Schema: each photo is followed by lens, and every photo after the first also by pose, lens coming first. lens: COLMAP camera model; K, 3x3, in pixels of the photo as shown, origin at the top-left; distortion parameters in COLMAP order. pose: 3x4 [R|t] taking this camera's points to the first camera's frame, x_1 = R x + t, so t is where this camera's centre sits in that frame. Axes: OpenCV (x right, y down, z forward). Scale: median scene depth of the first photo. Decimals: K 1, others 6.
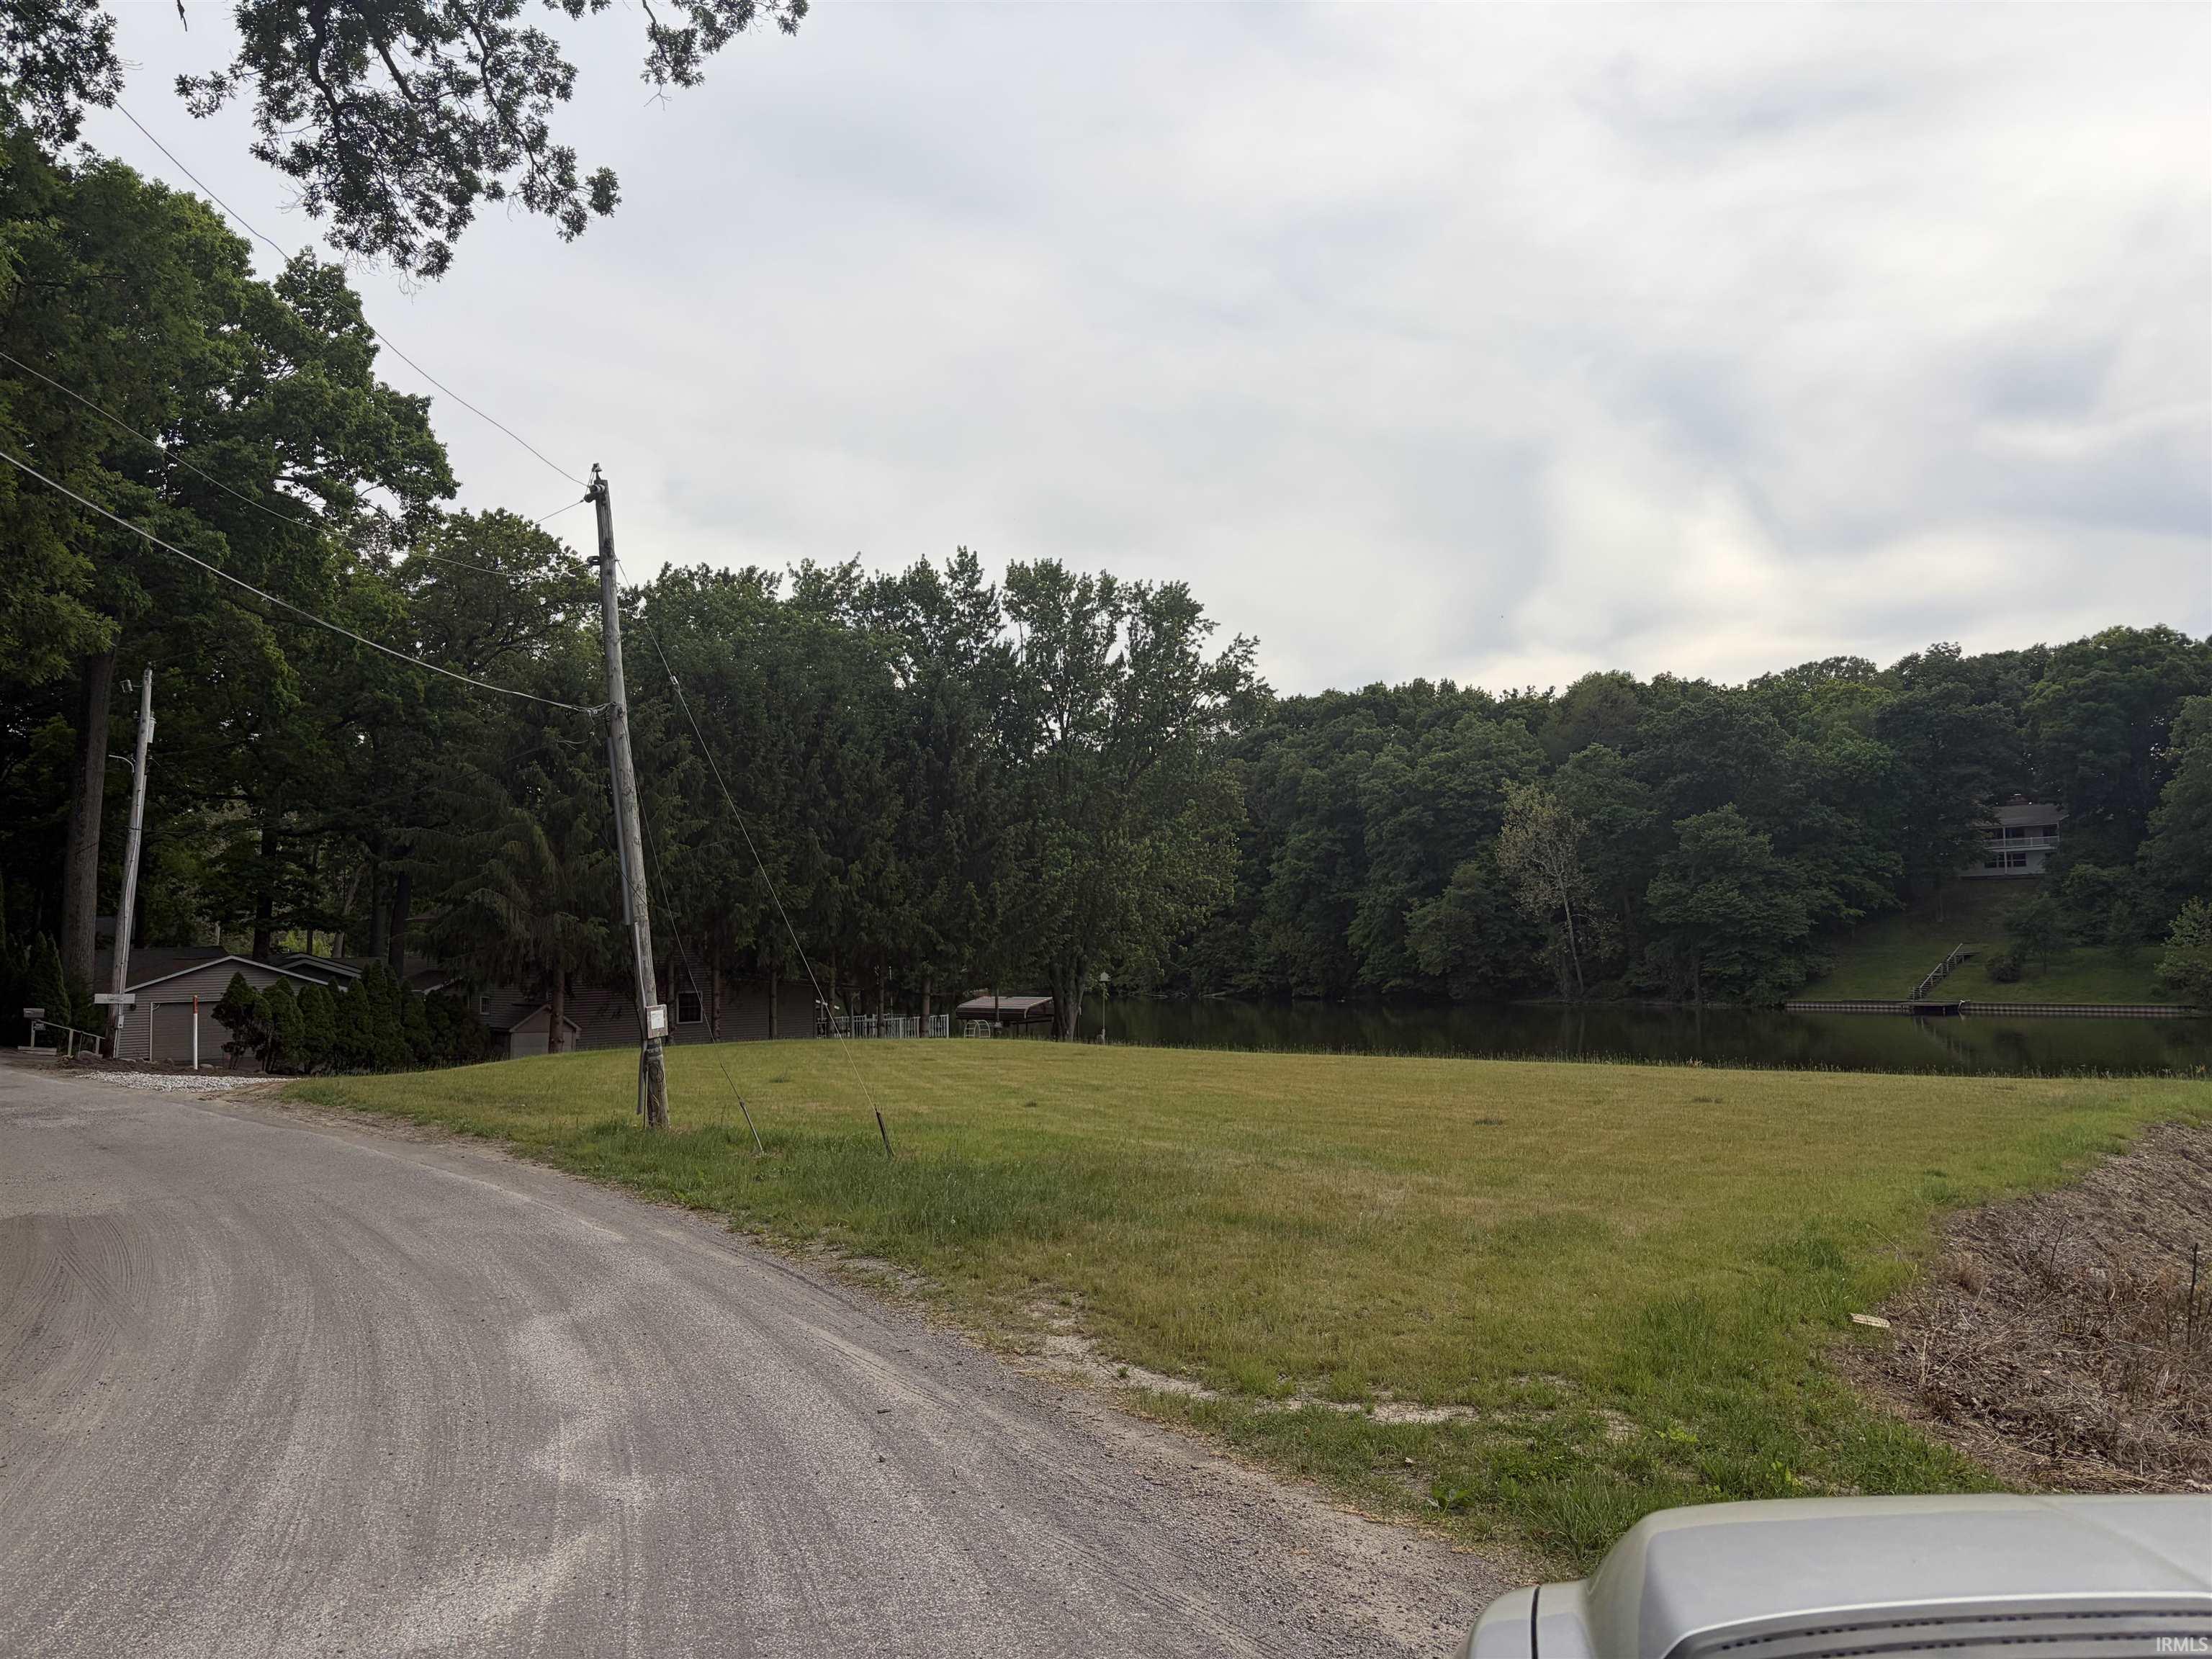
lens RADIAL K [[1695.2, 0, 1108.6], [0, 1695.2, 838.6], [0, 0, 1]] dist [0.062466, -0.059789]
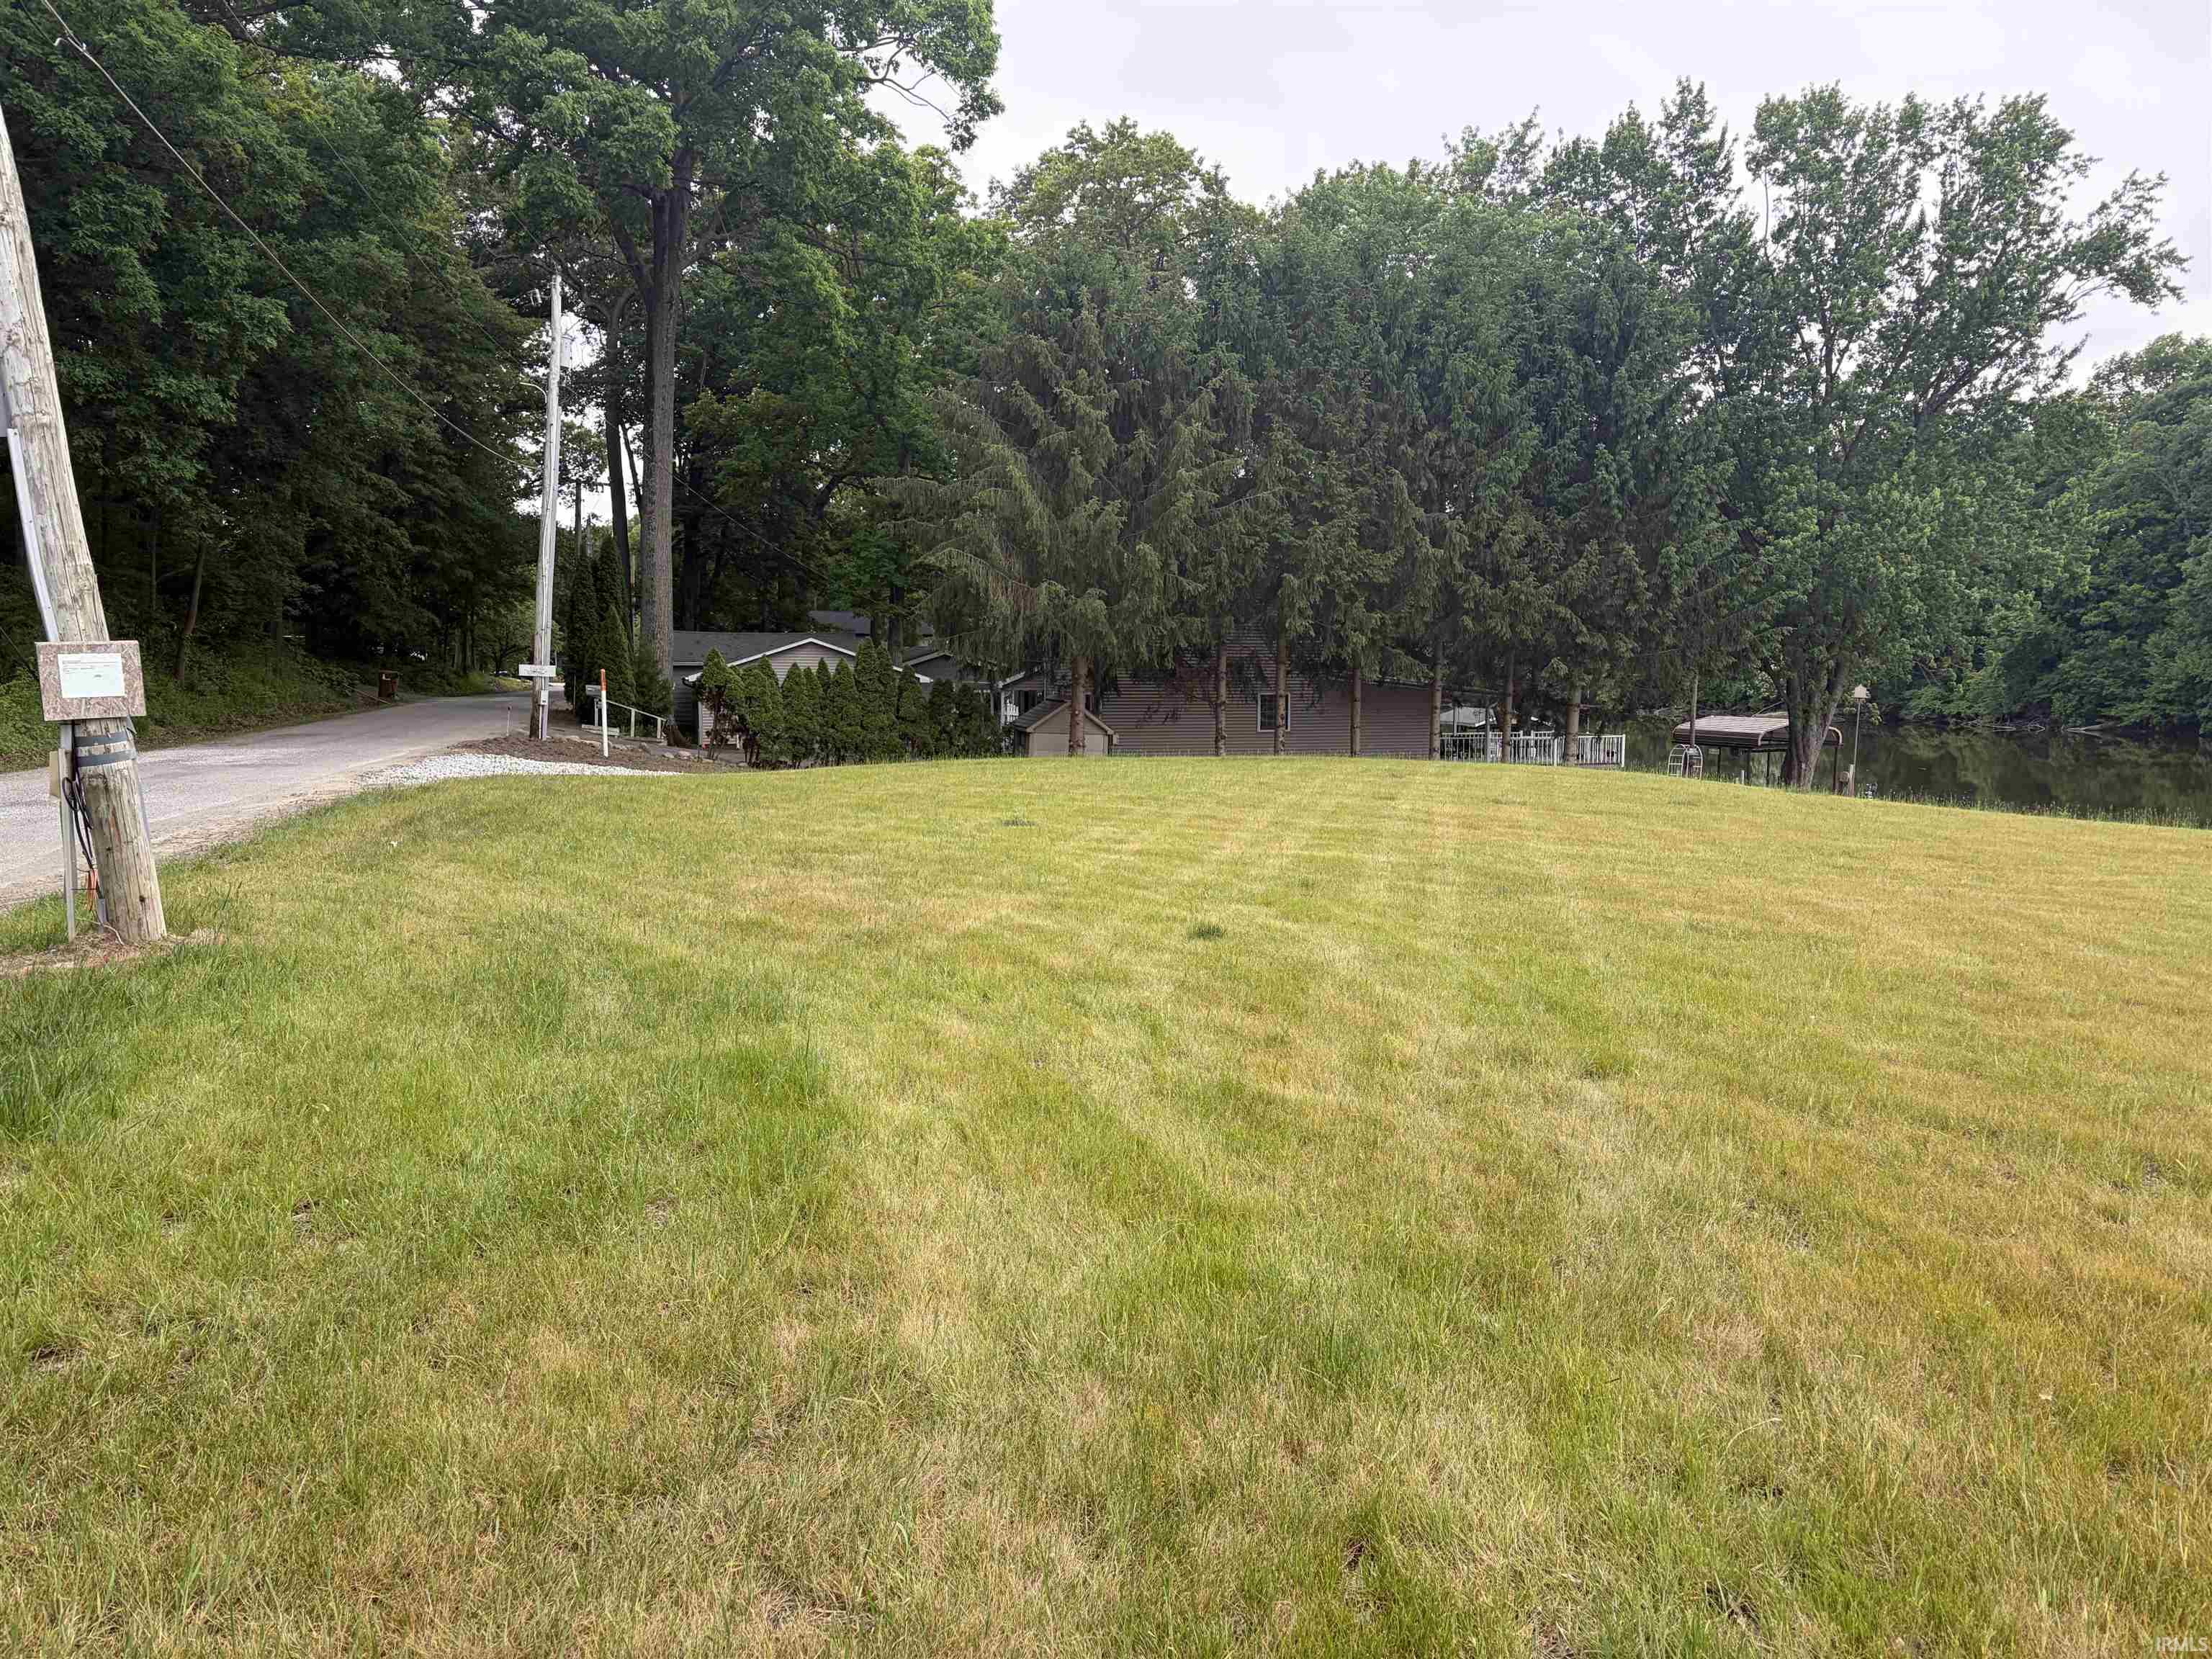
lens RADIAL K [[1695.2, 0, 1108.6], [0, 1695.2, 838.6], [0, 0, 1]] dist [0.062466, -0.059789]
pose [[0.894101, 0.066271, -0.442935, 0.043864], [0.007652, 0.986587, 0.163057, 0.026601], [0.447800, -0.149179, 0.881601, 0.248910]]
